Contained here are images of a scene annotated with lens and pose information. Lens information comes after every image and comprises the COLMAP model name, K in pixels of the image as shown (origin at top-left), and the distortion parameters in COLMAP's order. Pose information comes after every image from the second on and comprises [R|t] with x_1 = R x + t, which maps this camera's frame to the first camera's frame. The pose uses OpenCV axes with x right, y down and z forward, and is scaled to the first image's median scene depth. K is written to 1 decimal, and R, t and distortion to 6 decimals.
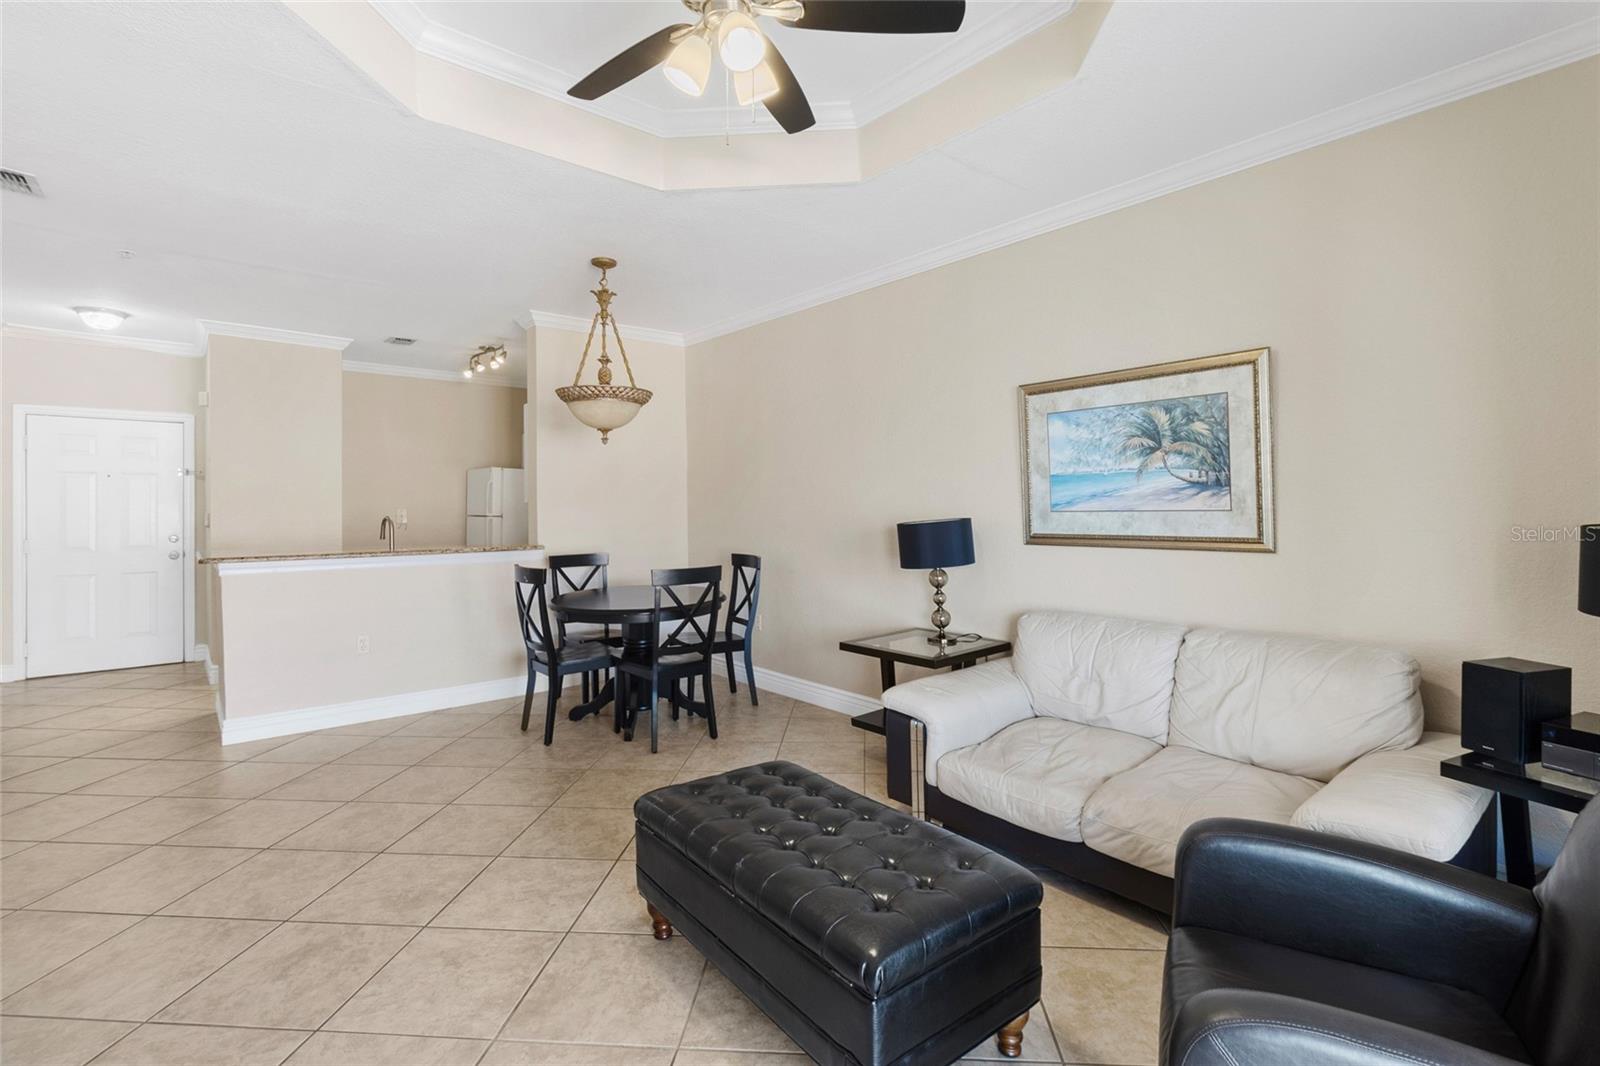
lens RADIAL K [[734.5, 0, 811.4], [0, 734.5, 505.8], [0, 0, 1]] dist [0.003061, -0.001614]
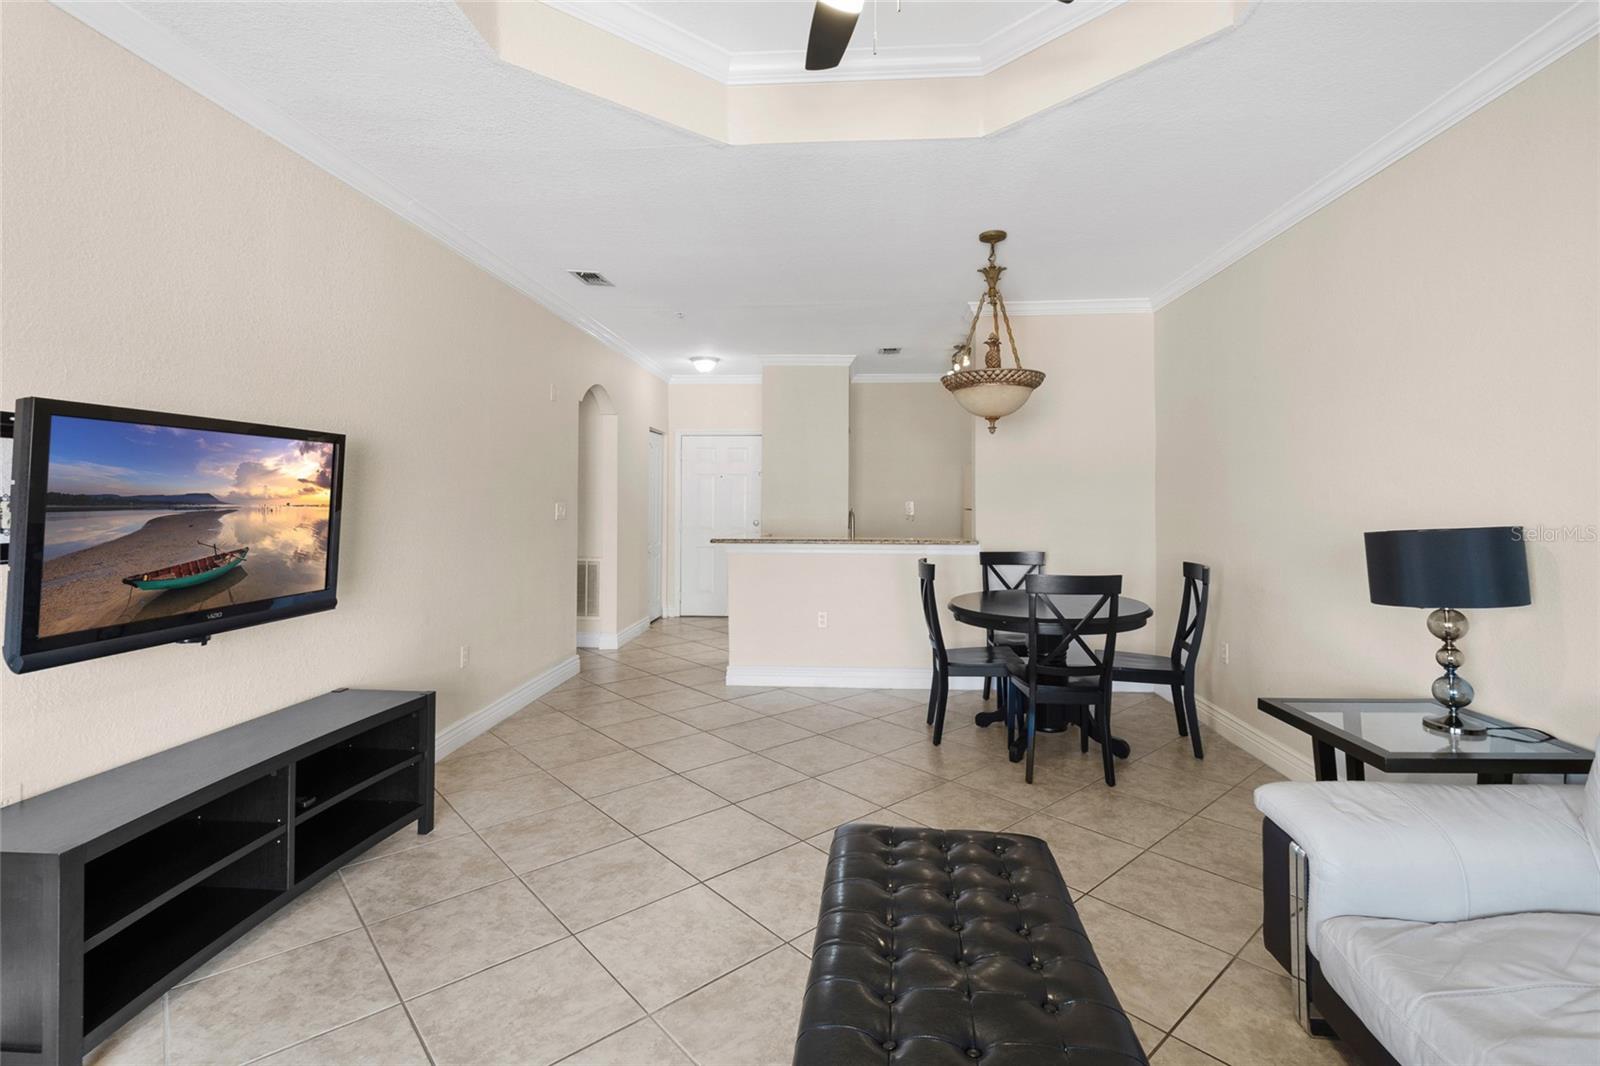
lens RADIAL K [[734.5, 0, 816.5], [0, 734.5, 502.8], [0, 0, 1]] dist [0.003061, -0.001614]
pose [[0.719277, 0.009291, -0.694661, 0.201852], [-0.006736, 0.999957, 0.006399, -0.002074], [0.694691, 0.000076, 0.719309, 0.186122]]
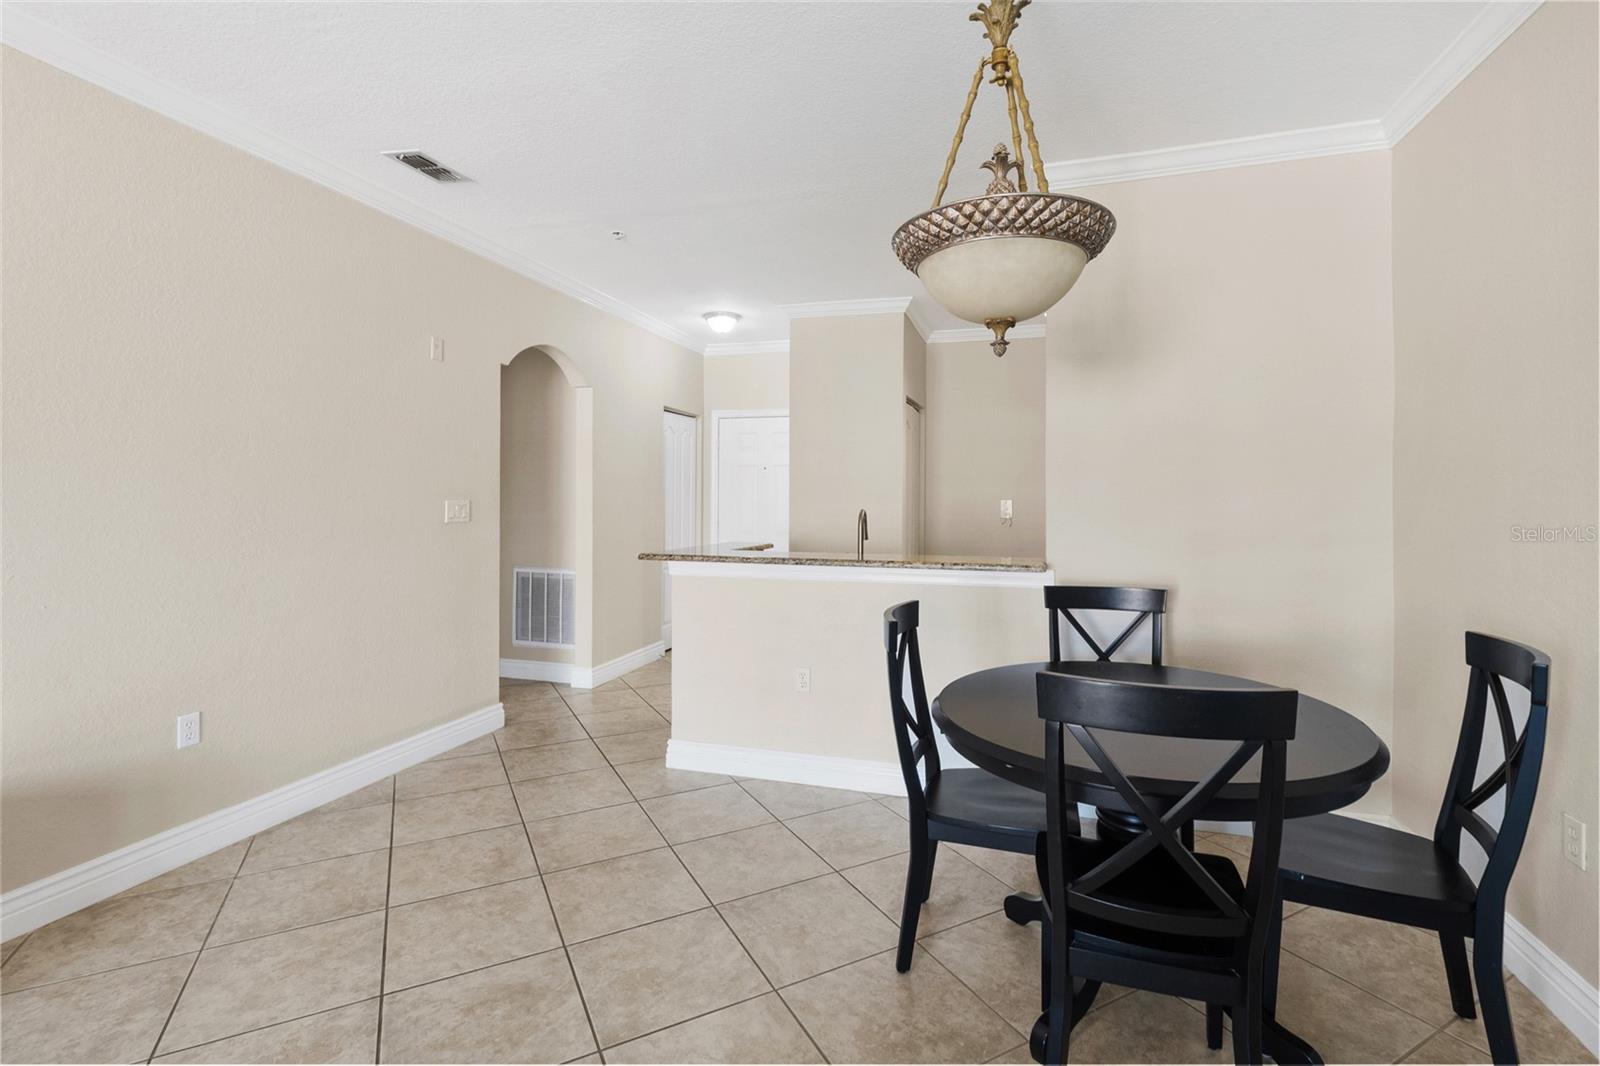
lens RADIAL K [[734.5, 0, 810.2], [0, 734.5, 503.0], [0, 0, 1]] dist [0.003061, -0.001614]
pose [[0.537309, 0.011876, -0.843302, 0.029301], [-0.006310, 0.999929, 0.010061, 0.000259], [0.843362, -0.000085, 0.537346, 0.673097]]
